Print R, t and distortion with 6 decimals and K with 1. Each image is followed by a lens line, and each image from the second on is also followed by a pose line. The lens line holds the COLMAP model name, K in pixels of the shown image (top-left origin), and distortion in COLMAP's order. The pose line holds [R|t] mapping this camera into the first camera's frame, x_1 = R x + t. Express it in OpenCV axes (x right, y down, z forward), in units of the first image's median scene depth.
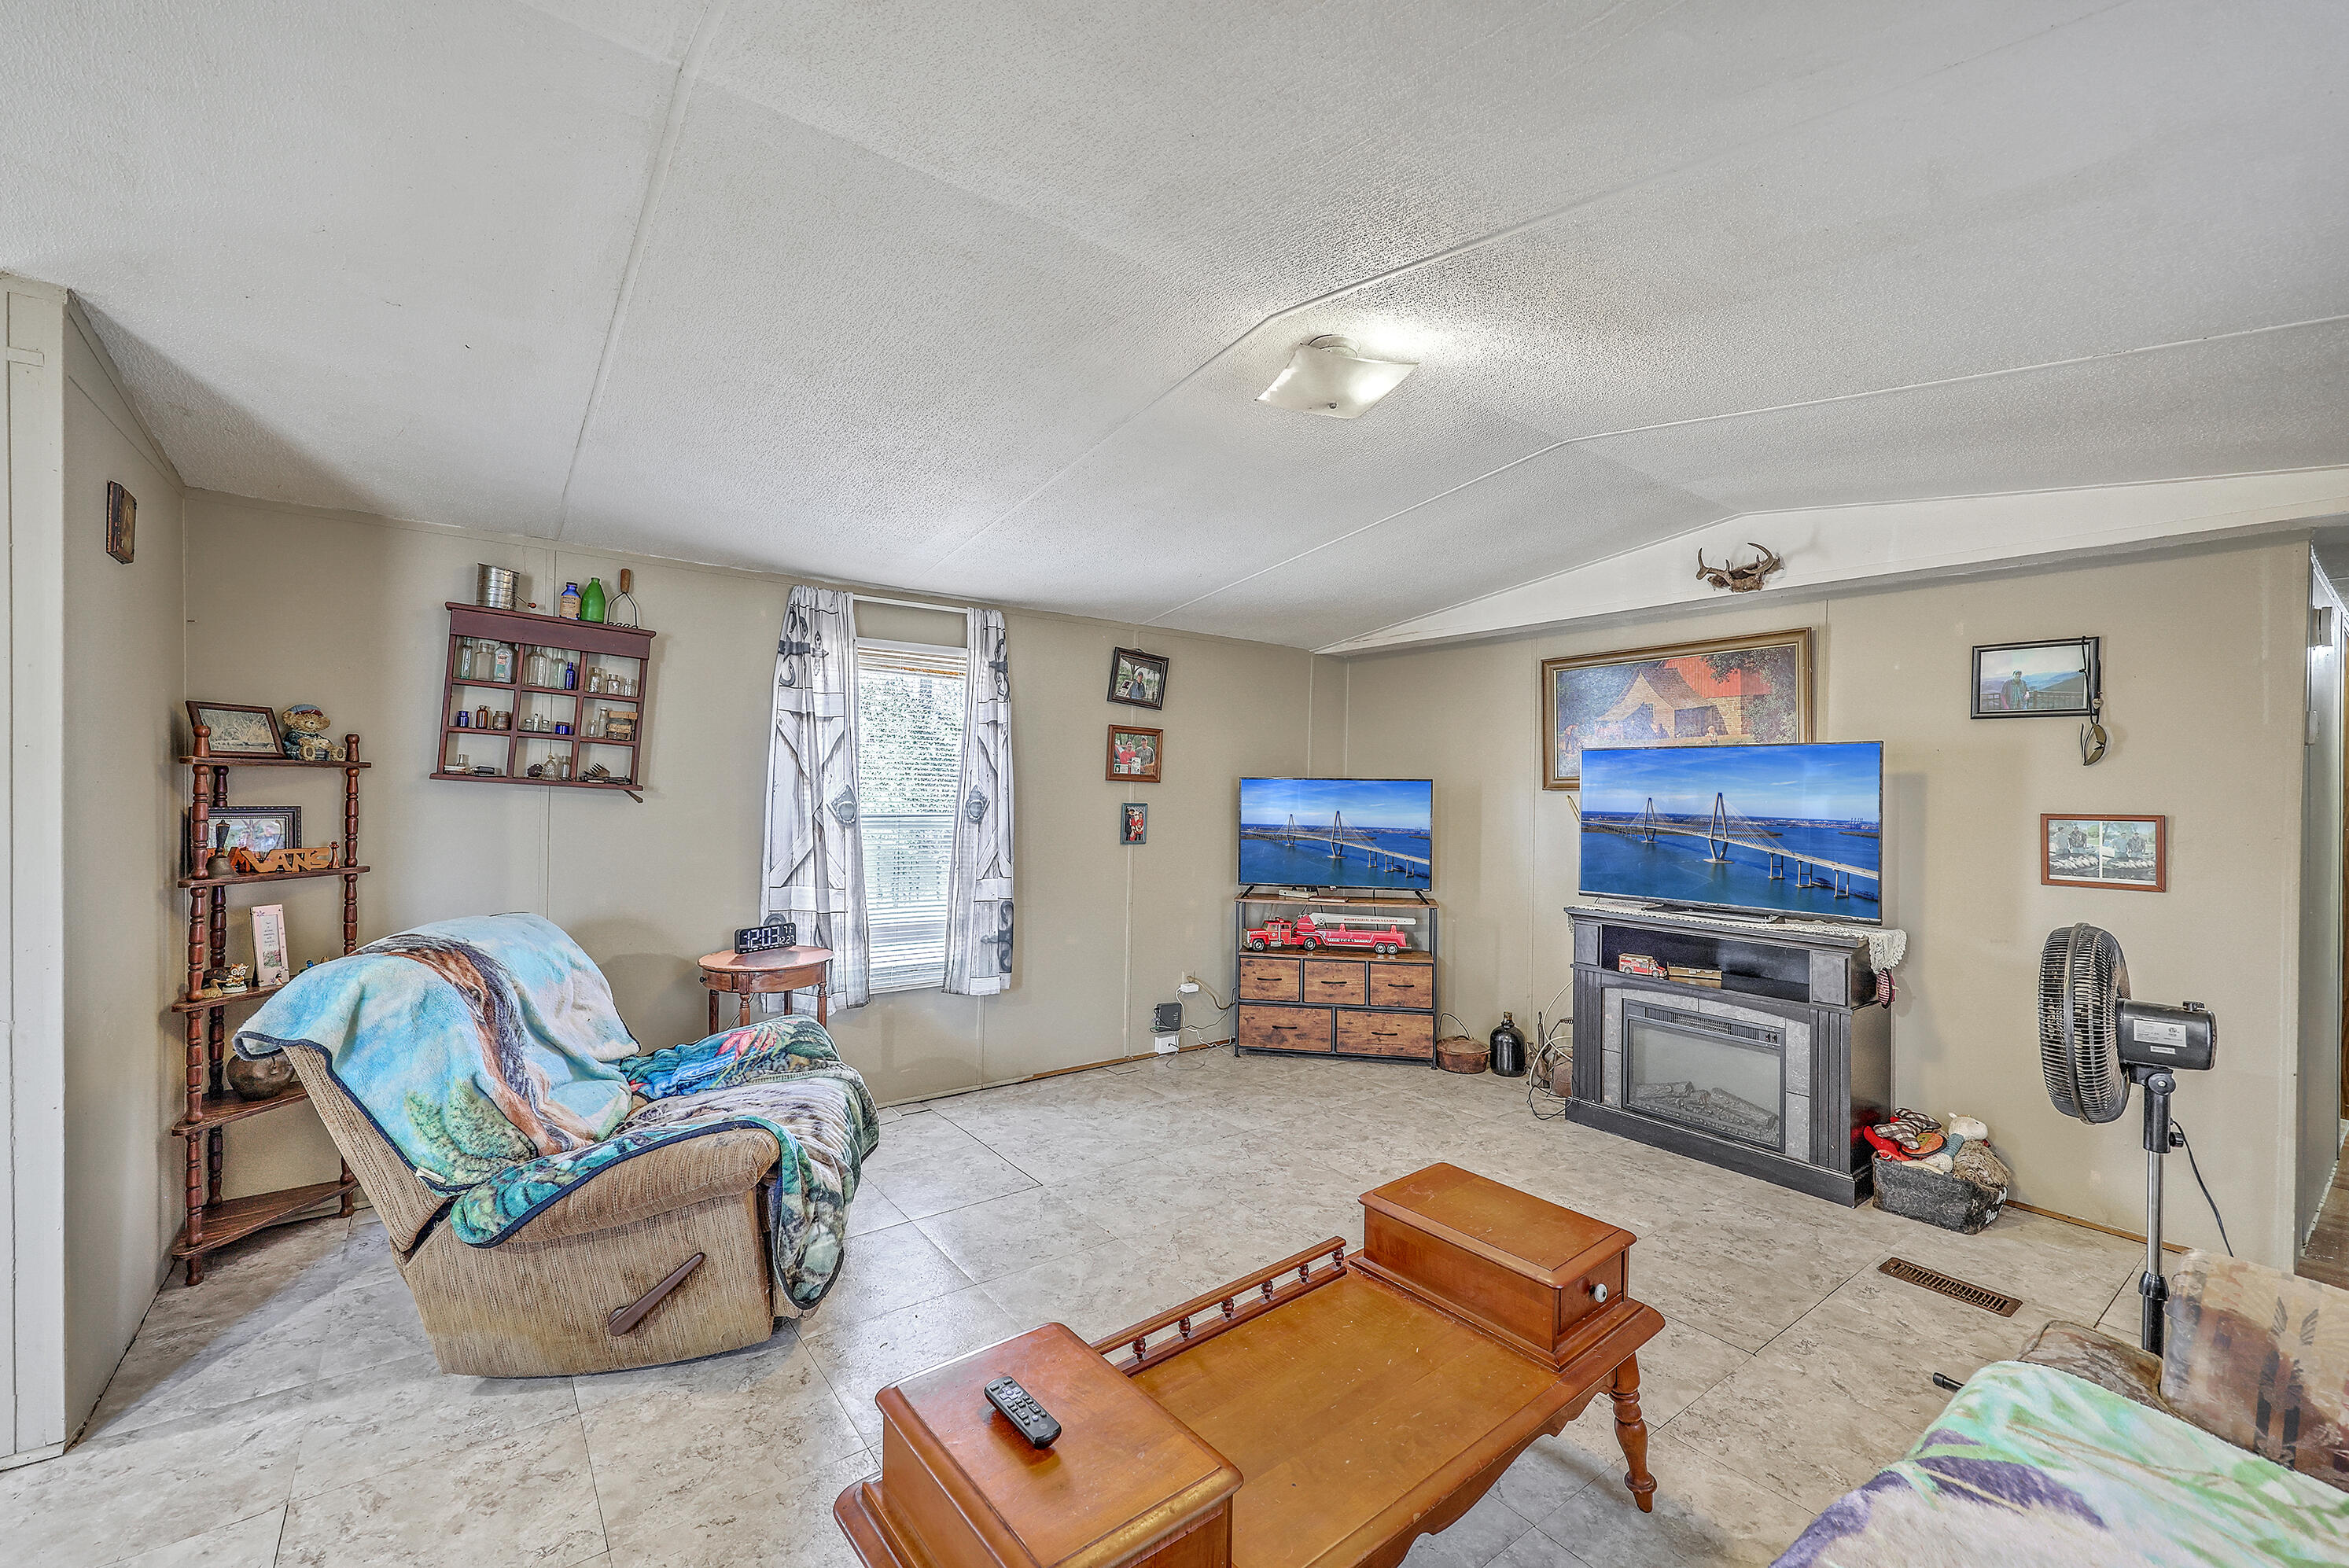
lens RADIAL K [[961.7, 0, 1156.6], [0, 961.7, 785.0], [0, 0, 1]] dist [0.002715, -0.000110]
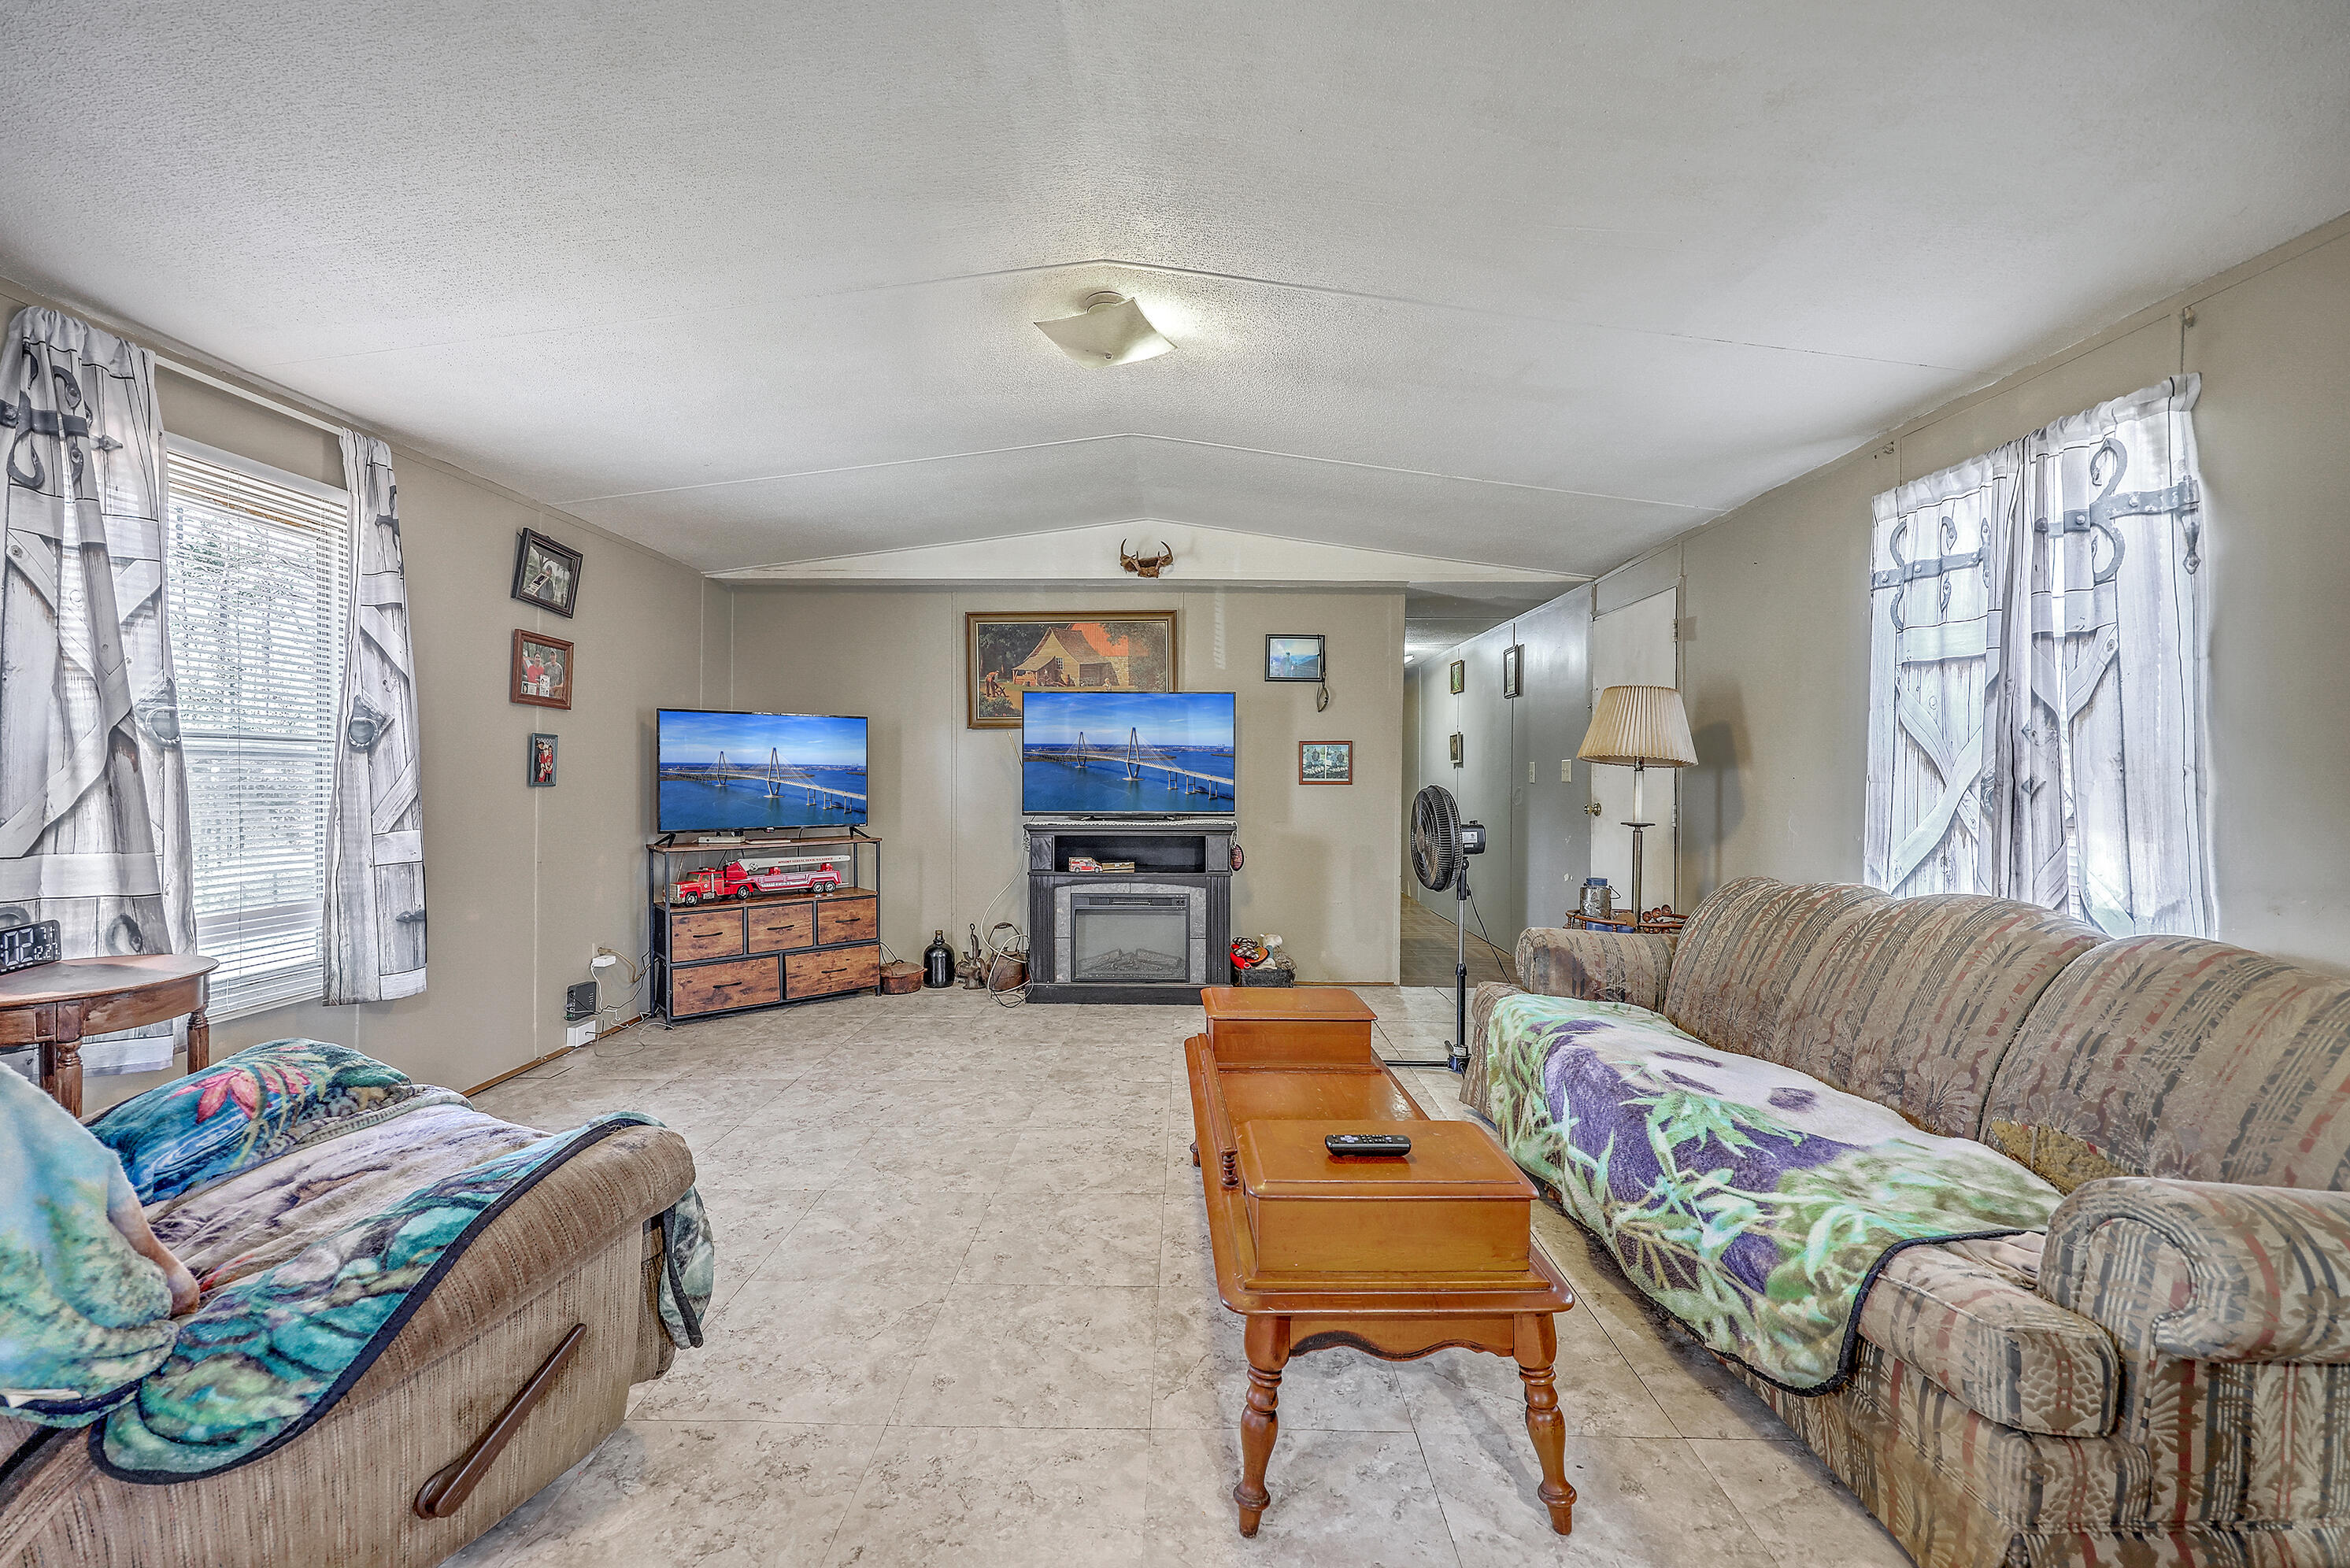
lens RADIAL K [[961.2, 0, 1175.0], [0, 961.2, 784.0], [0, 0, 1]] dist [0.002059, 0.000034]
pose [[0.609523, -0.021173, 0.792486, -0.394115], [0.001059, 0.999664, 0.025893, 0.047548], [-0.792768, -0.014944, 0.609340, 0.139216]]
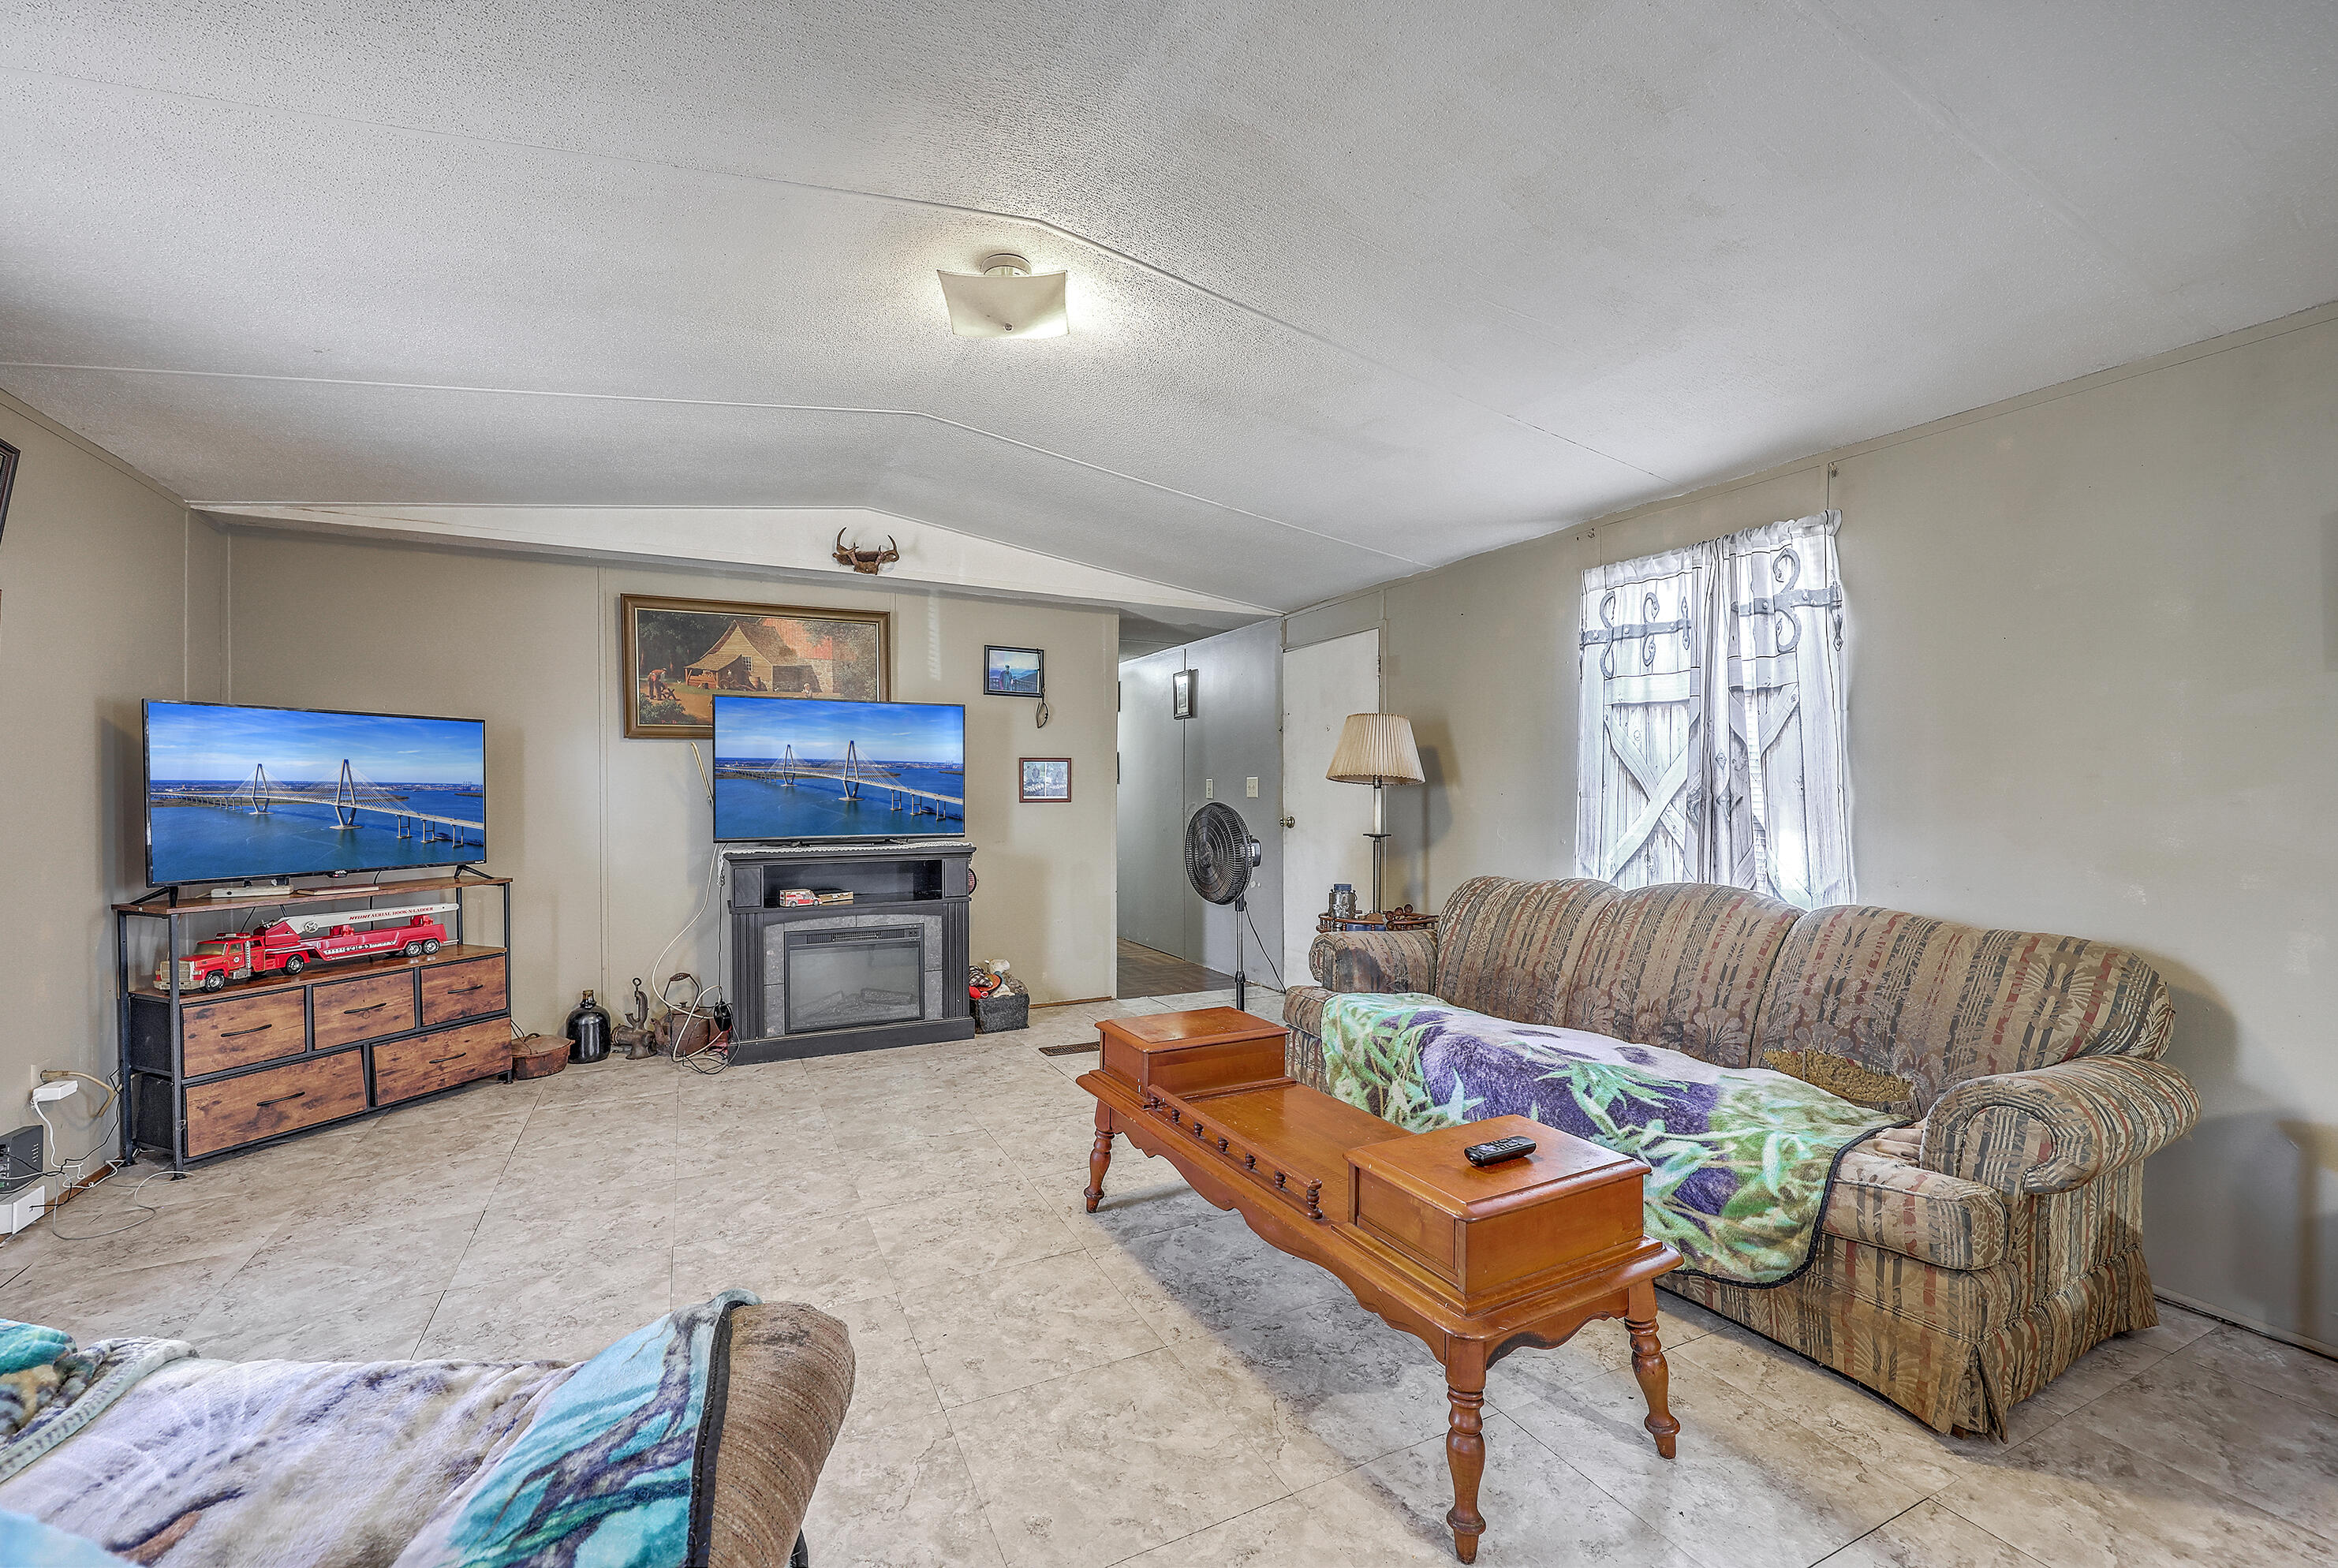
lens RADIAL K [[959.2, 0, 1169.5], [0, 959.2, 802.5], [0, 0, 1]] dist [0.002351, 0.000213]
pose [[0.177954, -0.028793, 0.983617, -0.461909], [-0.002119, 0.999558, 0.029643, 0.044372], [-0.984036, -0.007359, 0.177815, 0.378553]]
